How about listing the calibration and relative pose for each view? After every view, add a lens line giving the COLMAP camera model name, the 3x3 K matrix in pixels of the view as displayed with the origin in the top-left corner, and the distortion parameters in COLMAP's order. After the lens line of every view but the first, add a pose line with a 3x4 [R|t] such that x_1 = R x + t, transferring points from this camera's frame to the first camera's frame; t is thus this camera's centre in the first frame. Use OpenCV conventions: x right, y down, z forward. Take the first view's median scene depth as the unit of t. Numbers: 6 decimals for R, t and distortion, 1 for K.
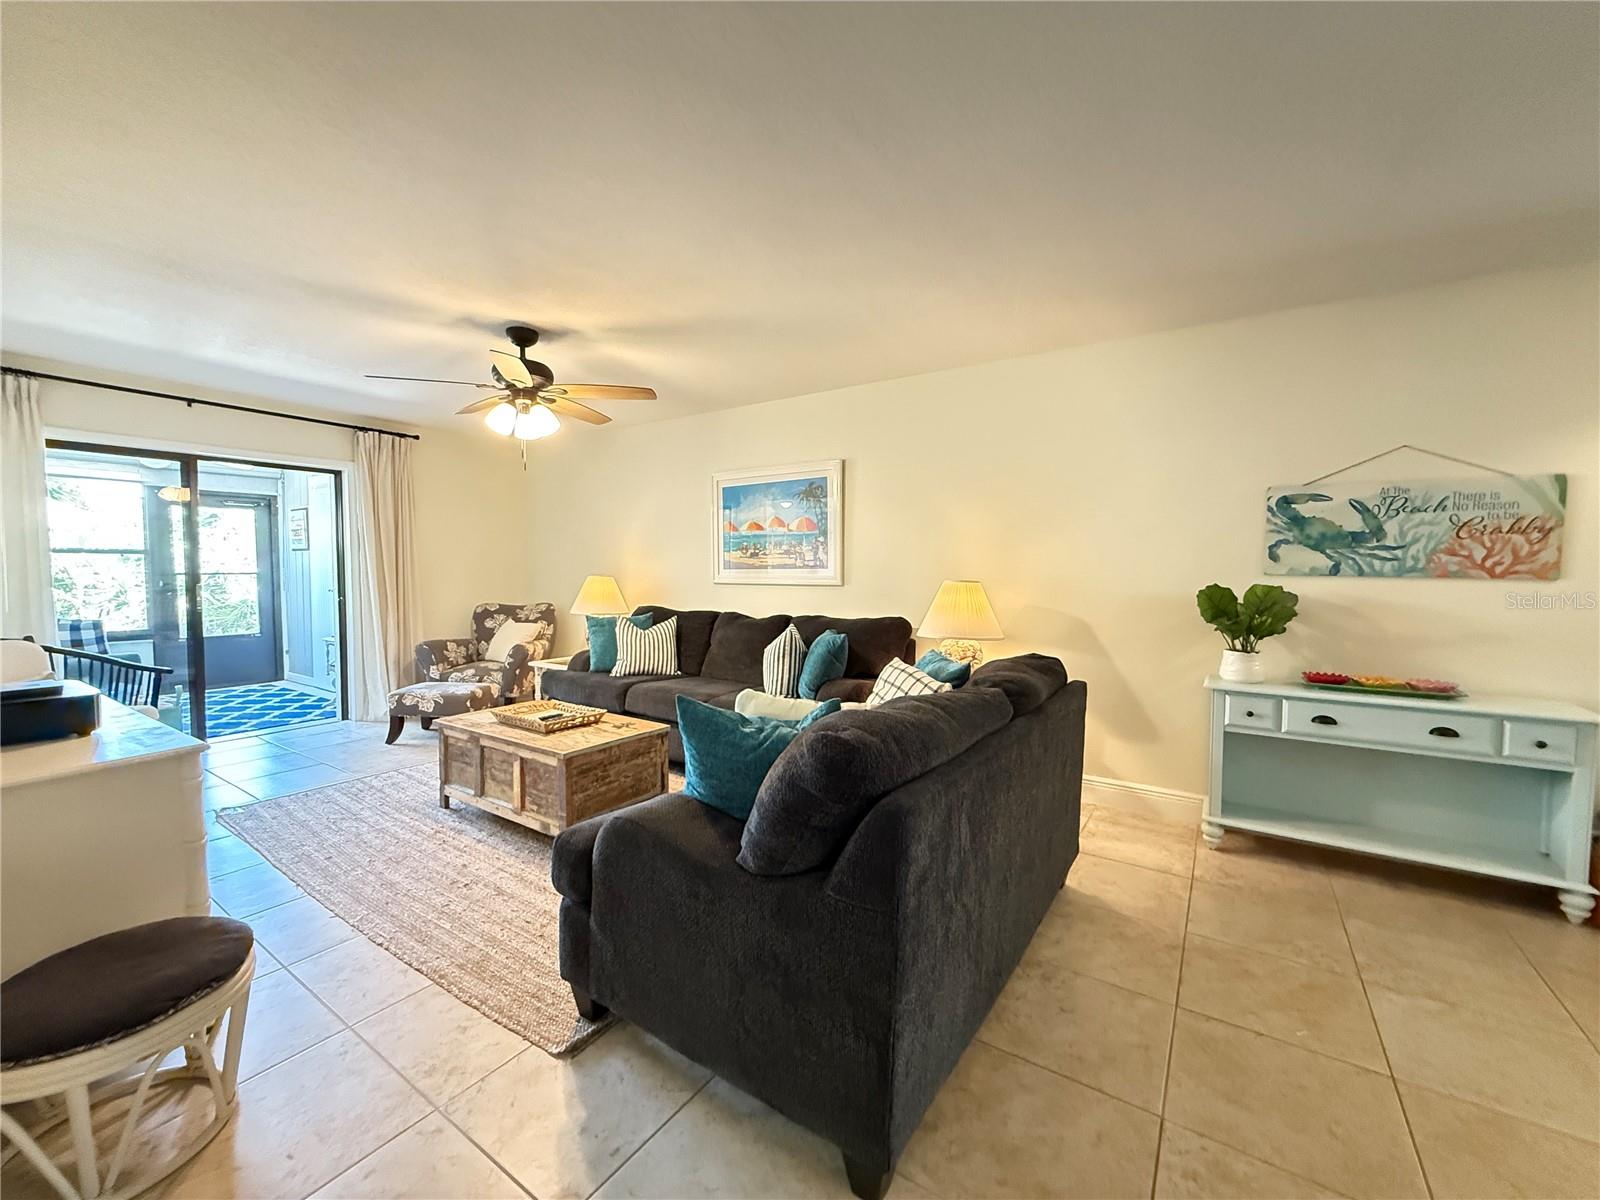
lens RADIAL K [[637.9, 0, 793.9], [0, 637.9, 600.1], [0, 0, 1]] dist [0.000343, 0.000071]
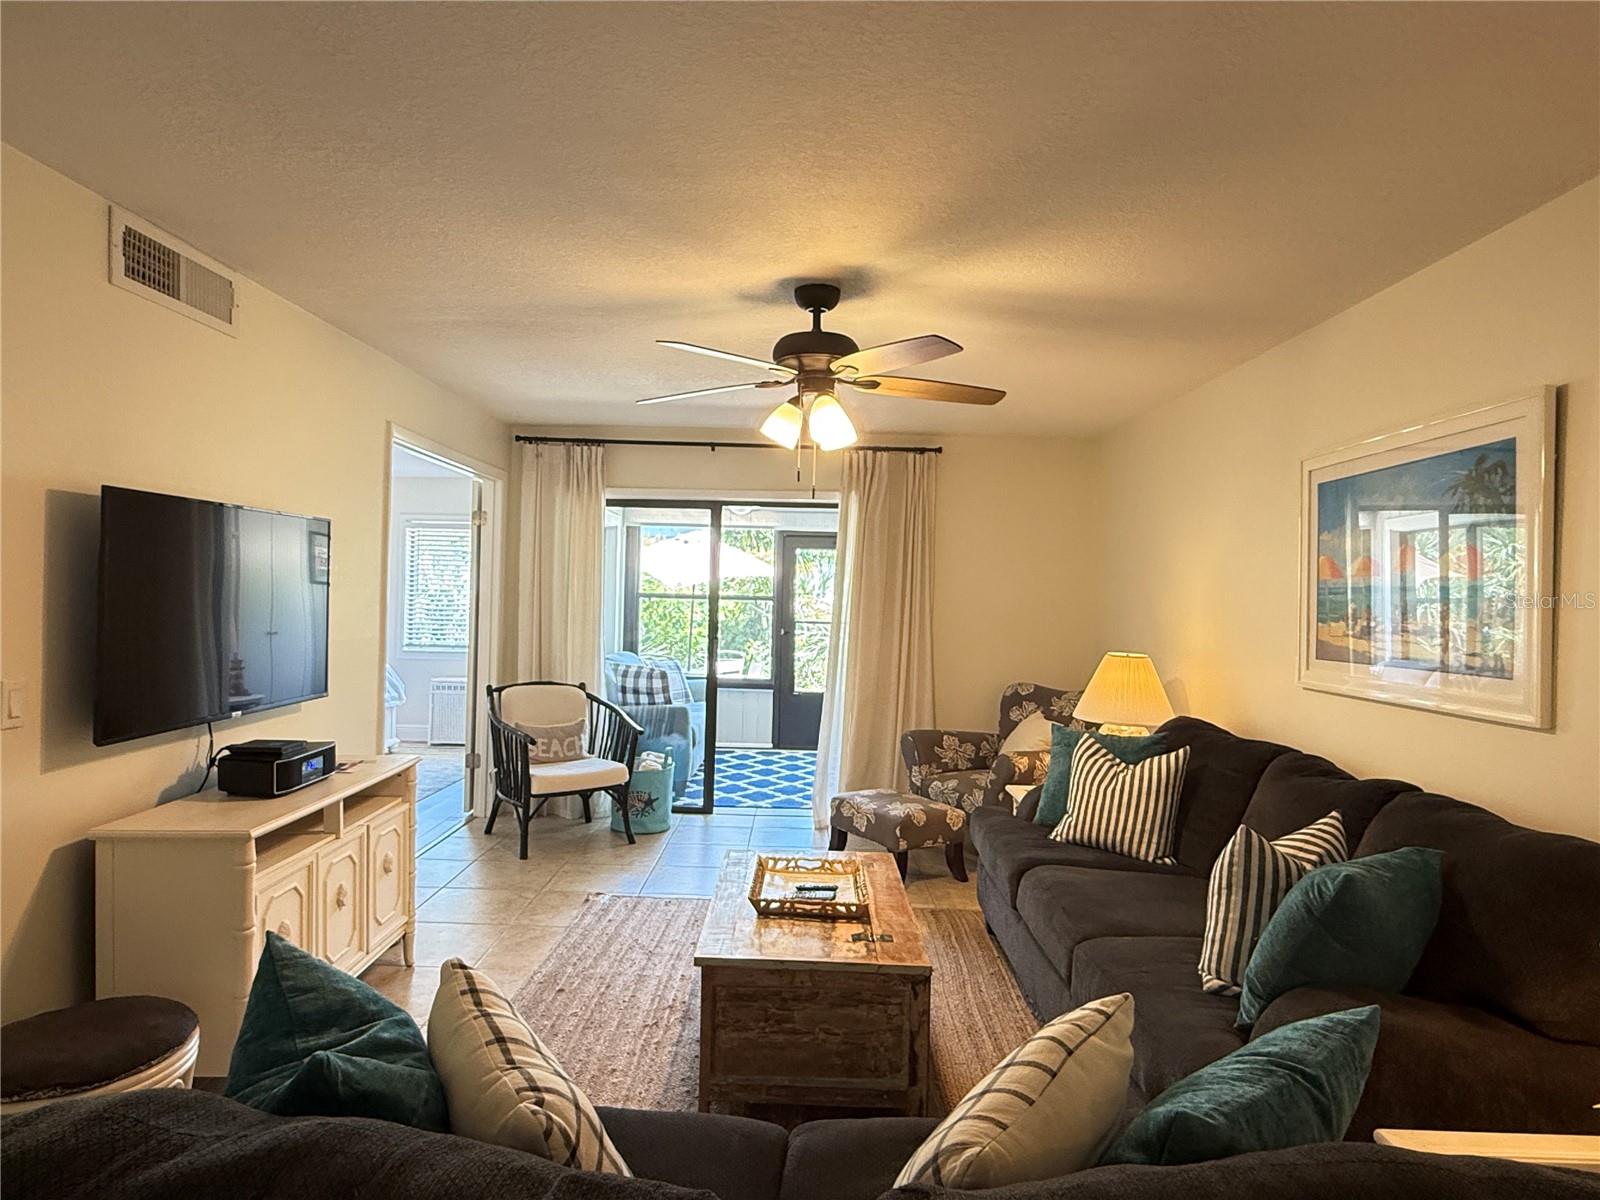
lens RADIAL K [[946.2, 0, 795.4], [0, 946.2, 601.8], [0, 0, 1]] dist [-0.000858, -0.000269]
pose [[0.557136, 0.015054, -0.830285, 0.375158], [-0.064223, 0.997622, -0.025007, -0.072471], [0.827934, 0.067256, 0.556778, 0.449940]]
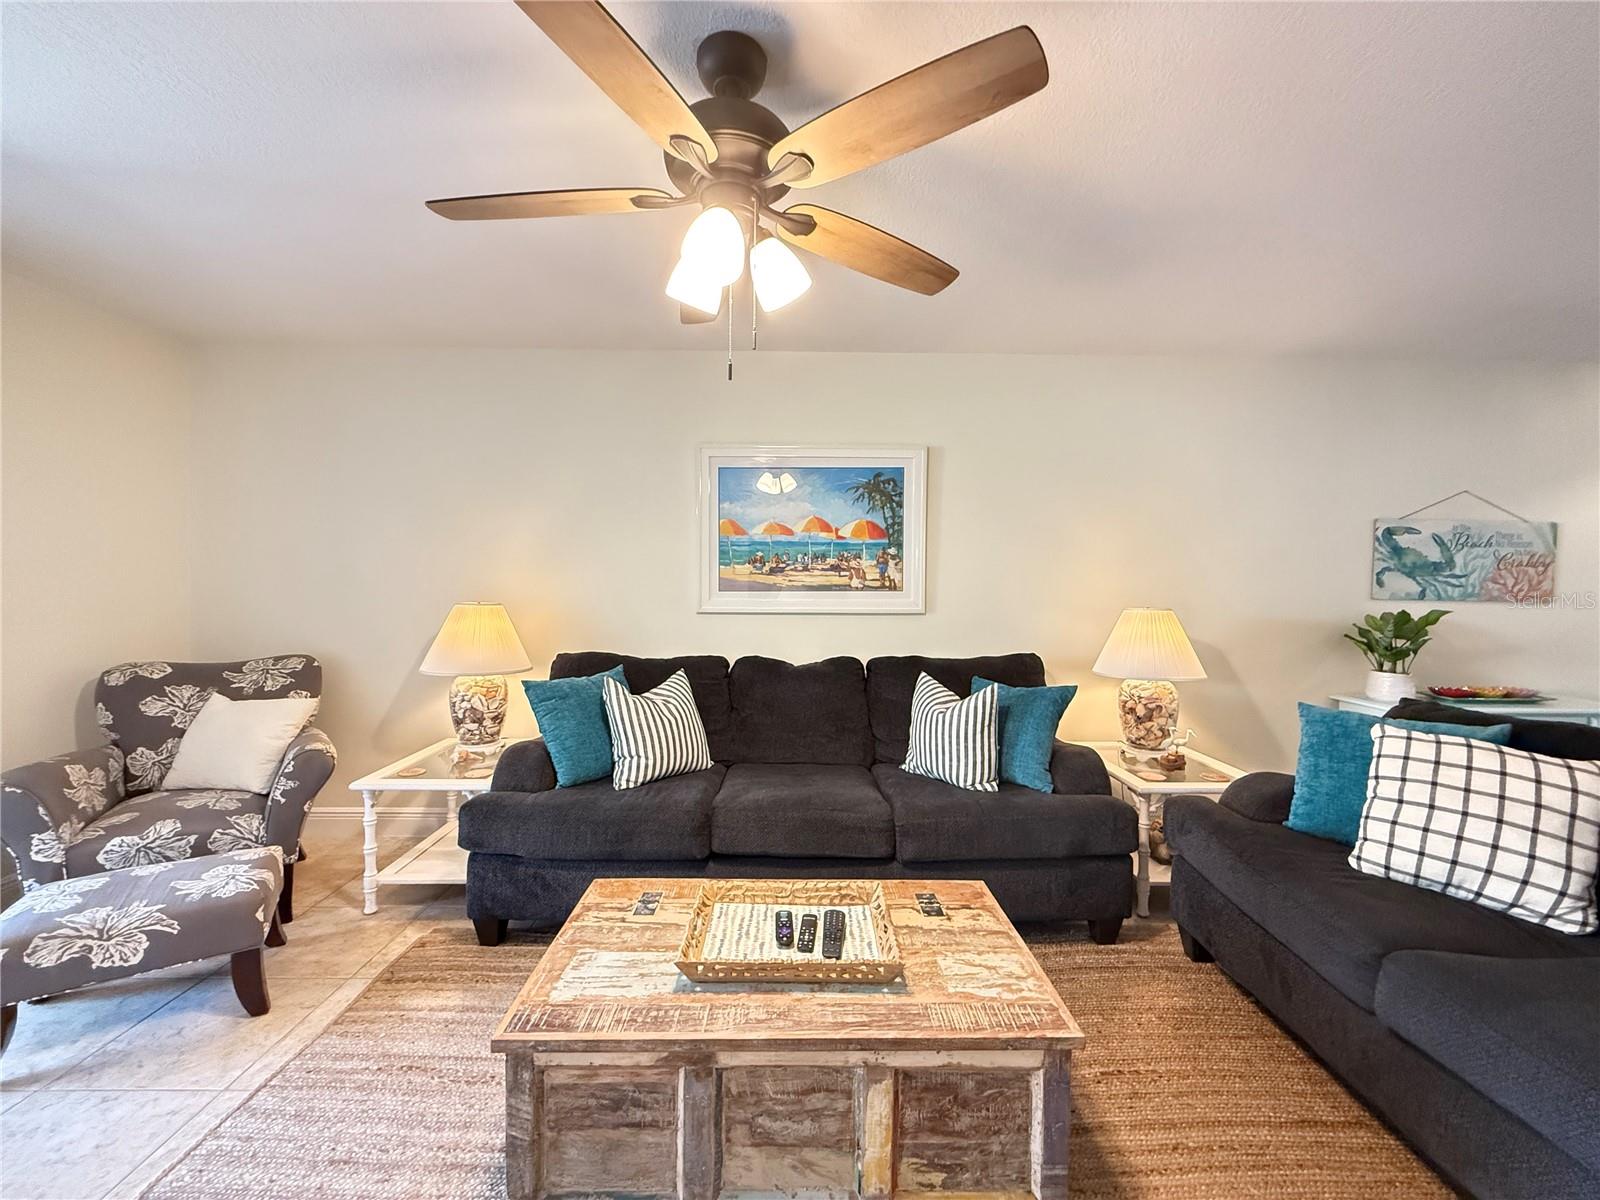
lens RADIAL K [[637.9, 0, 793.9], [0, 637.9, 600.1], [0, 0, 1]] dist [0.000343, 0.000071]
pose [[0.821618, -0.013972, 0.569867, -0.635046], [0.023084, 0.999695, -0.008772, -0.047486], [-0.569571, 0.020362, 0.821690, 0.619674]]
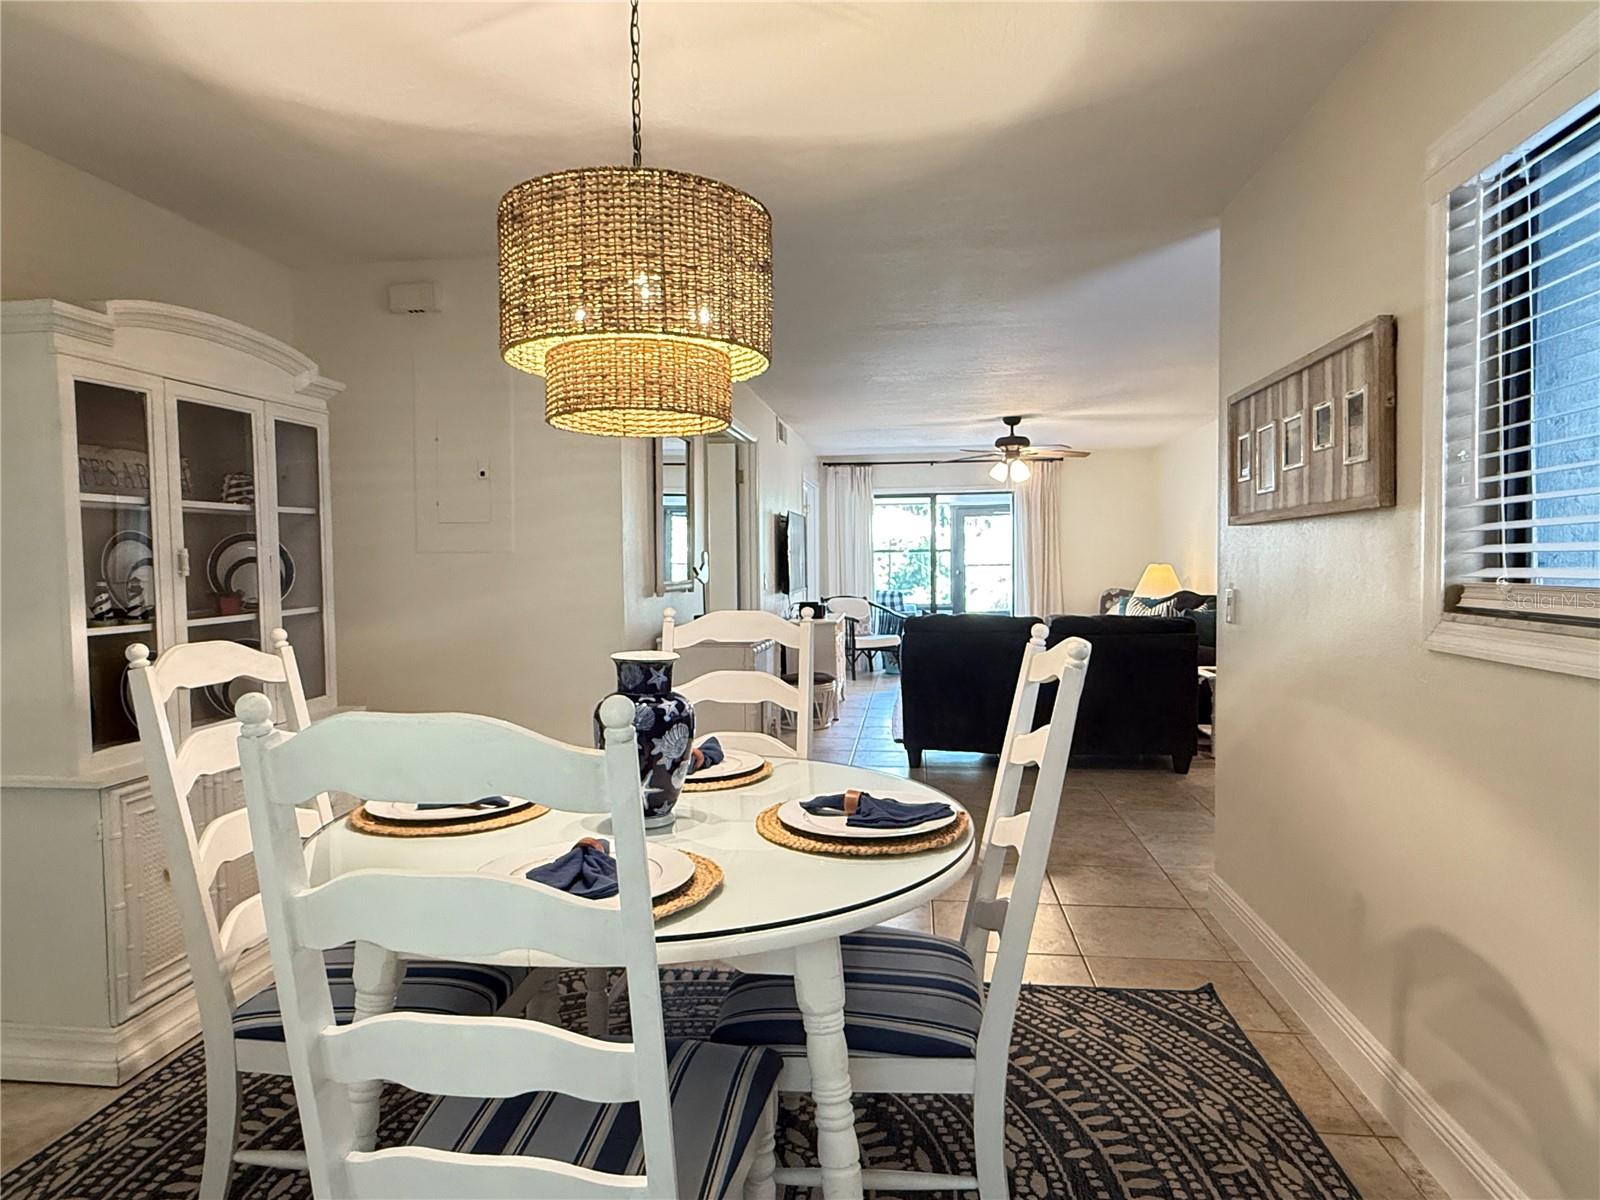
lens RADIAL K [[965.7, 0, 800.0], [0, 965.7, 600.0], [0, 0, 1]] dist [0.013026, -0.000488]
pose [[0.461208, 0.026721, -0.886890, 1.552394], [-0.031004, 0.999421, 0.013989, 0.035850], [0.886750, 0.021045, 0.461769, -0.640868]]
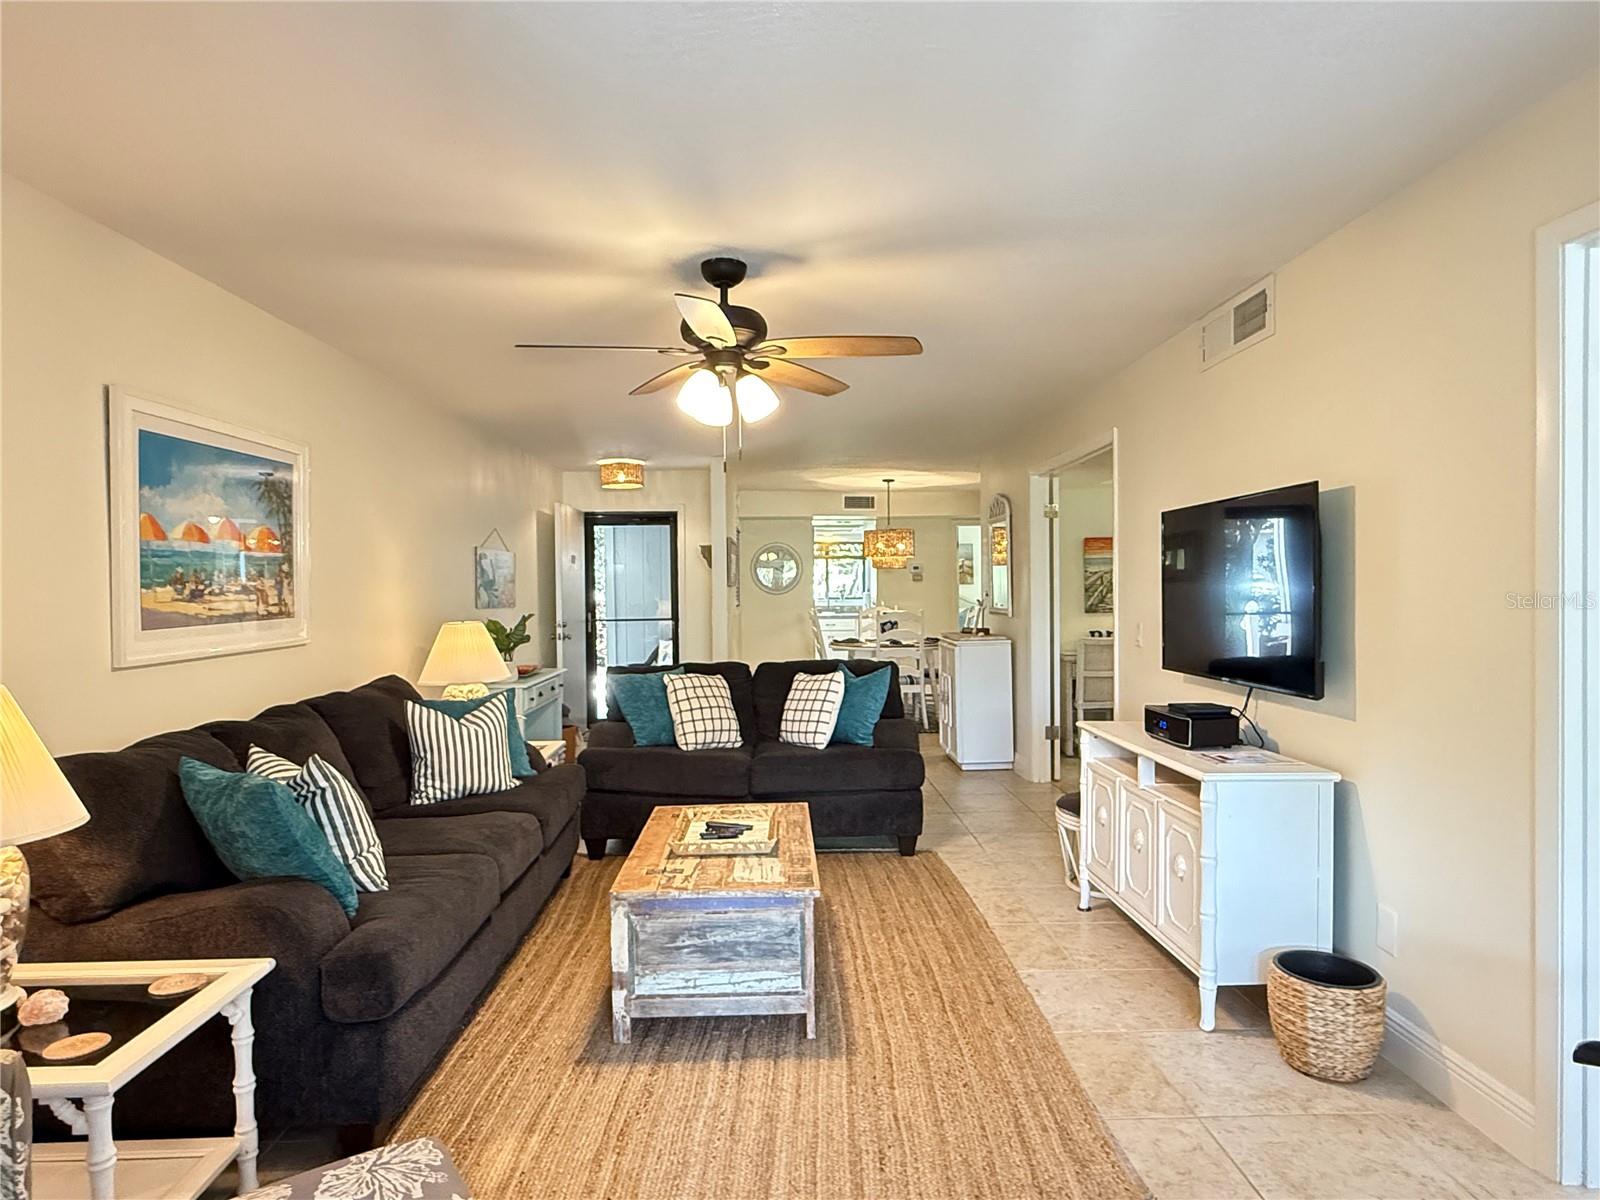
lens RADIAL K [[946.2, 0, 795.4], [0, 946.2, 601.8], [0, 0, 1]] dist [-0.000858, -0.000269]
pose [[-0.582362, -0.011758, 0.812844, -1.260127], [0.048373, 0.997622, 0.049088, -0.113868], [-0.811489, 0.067906, -0.580409, 1.517091]]
